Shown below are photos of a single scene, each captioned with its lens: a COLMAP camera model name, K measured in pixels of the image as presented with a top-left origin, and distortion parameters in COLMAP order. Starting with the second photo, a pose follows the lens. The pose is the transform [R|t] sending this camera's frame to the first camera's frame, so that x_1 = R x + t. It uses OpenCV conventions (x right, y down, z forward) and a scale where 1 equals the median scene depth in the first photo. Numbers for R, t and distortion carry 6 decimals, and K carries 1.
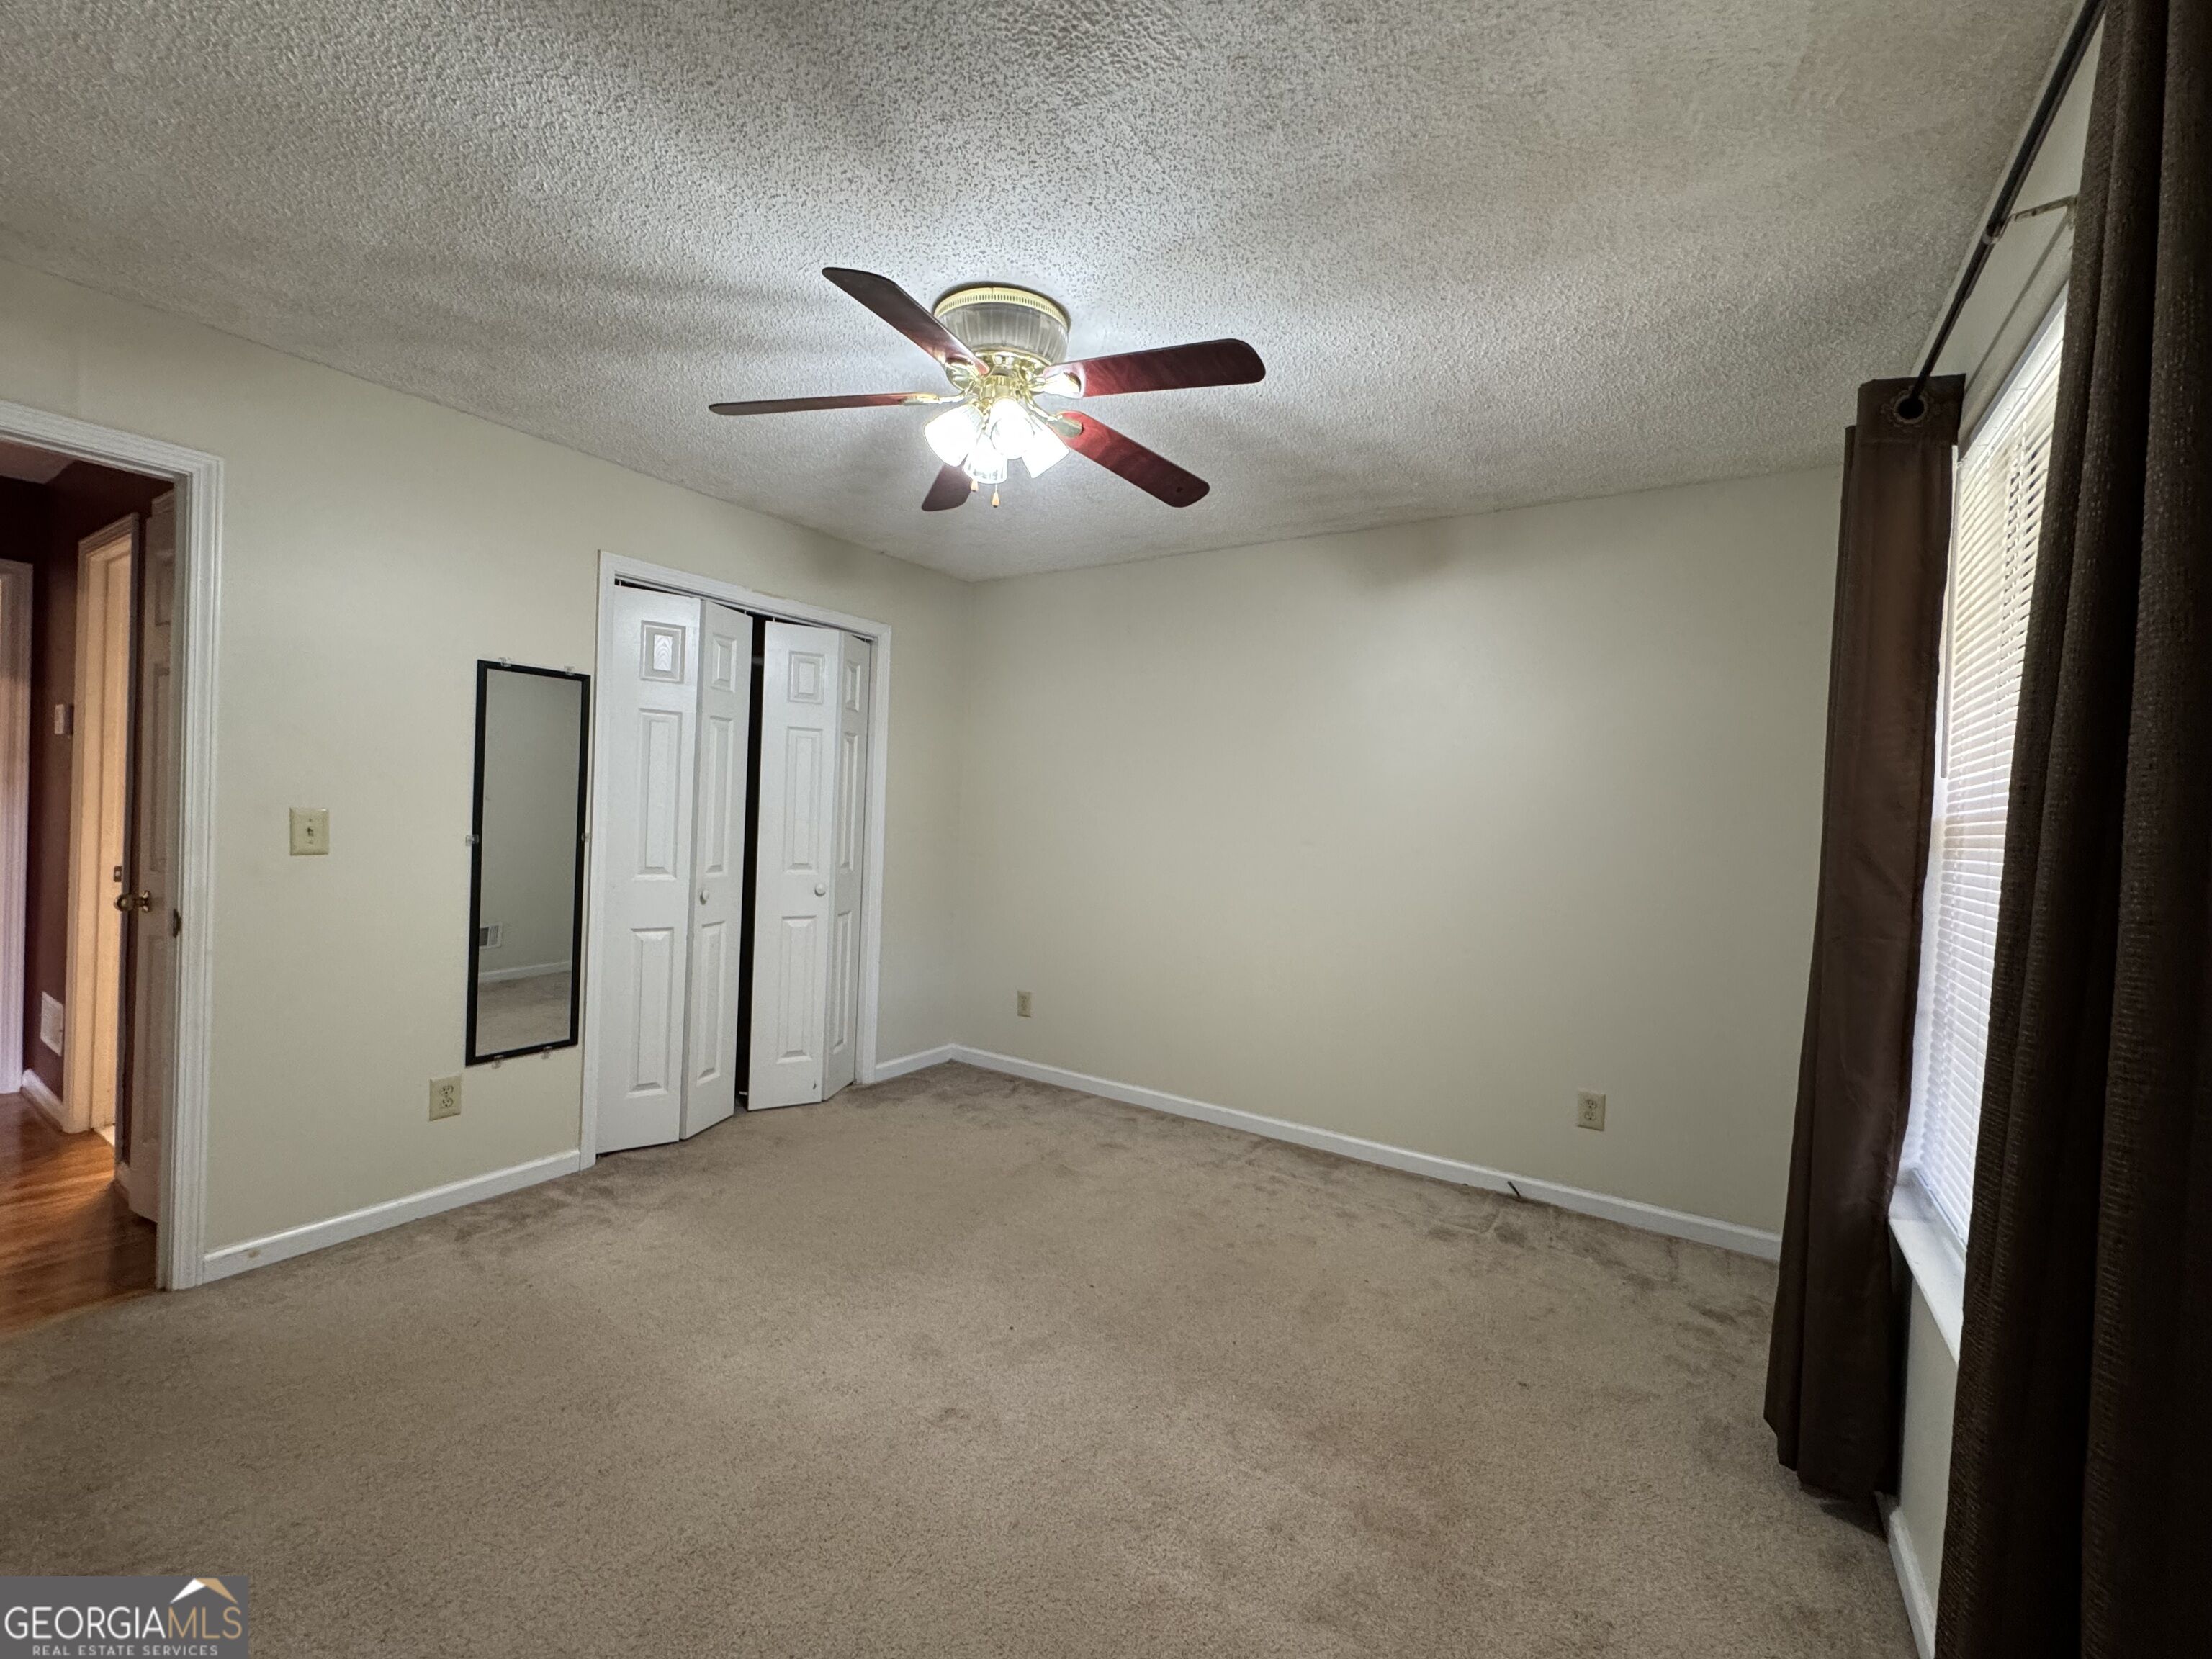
lens RADIAL K [[883.4, 0, 1101.0], [0, 883.4, 831.9], [0, 0, 1]] dist [-0.004089, 0.000758]
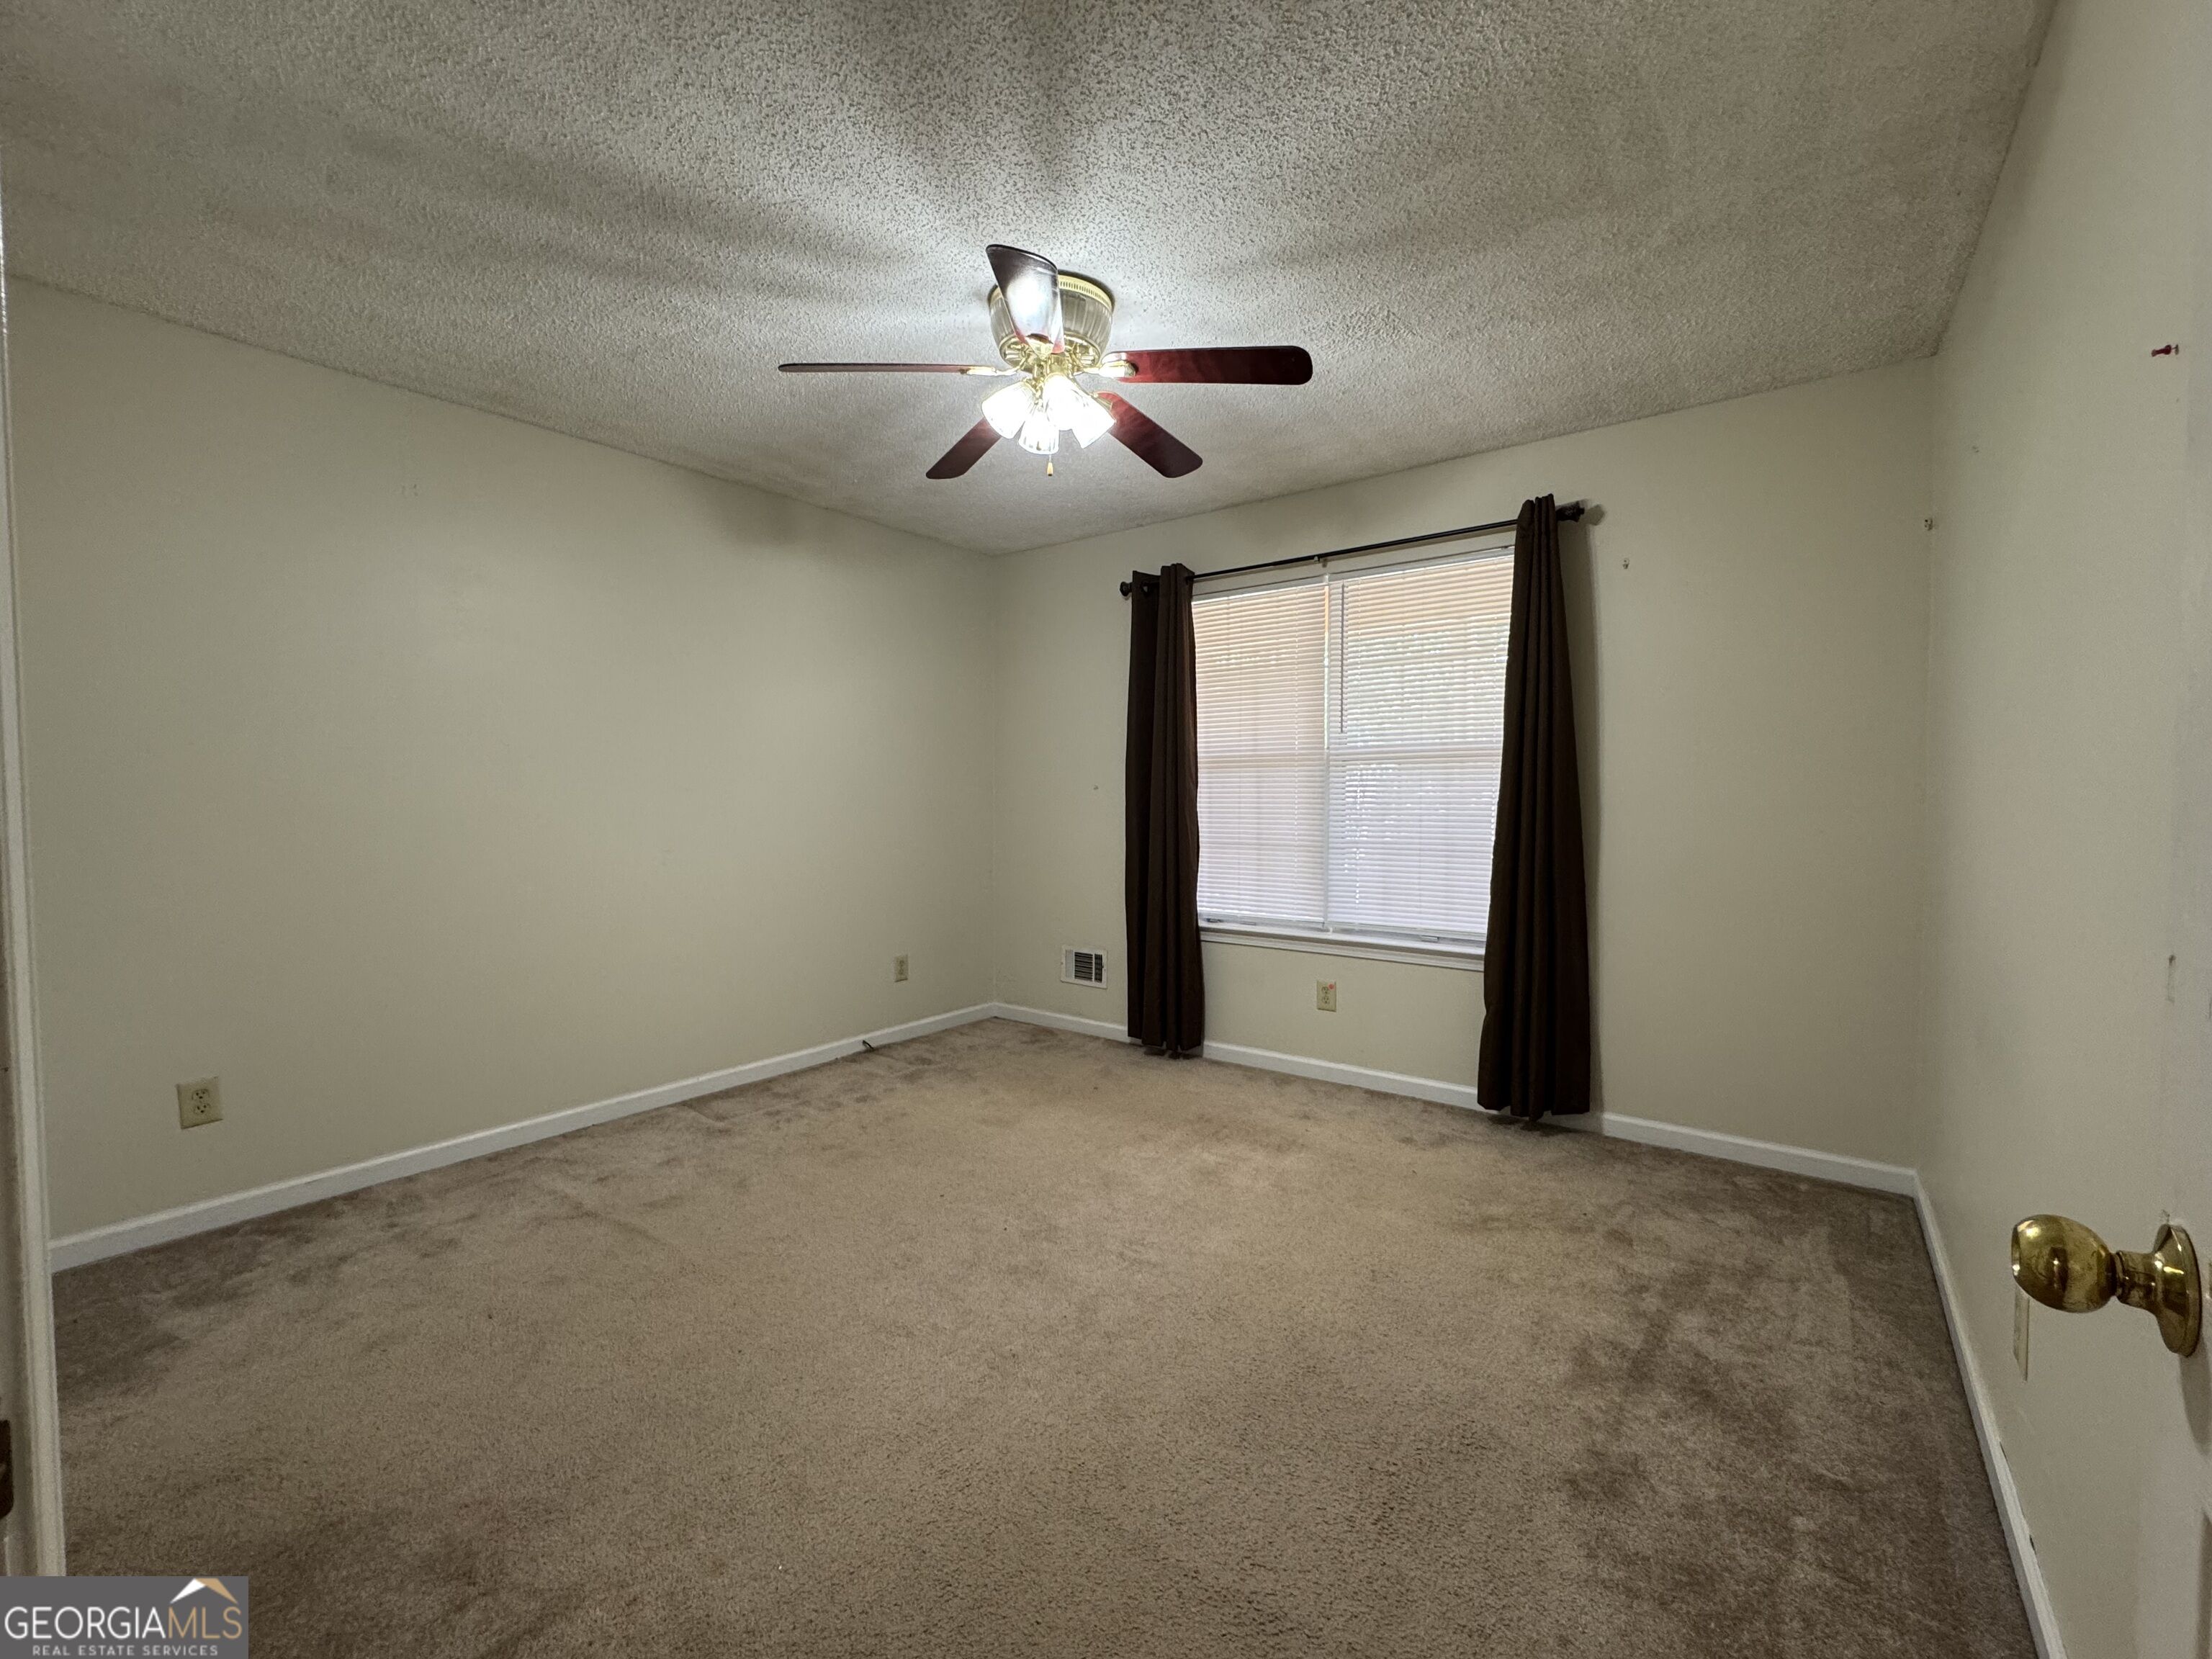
lens RADIAL K [[883.4, 0, 1095.9], [0, 883.4, 830.1], [0, 0, 1]] dist [-0.004089, 0.000758]
pose [[0.114642, -0.085933, 0.989683, -0.755380], [0.021596, 0.996232, 0.084000, -0.016546], [-0.993172, 0.011744, 0.116066, 0.497828]]
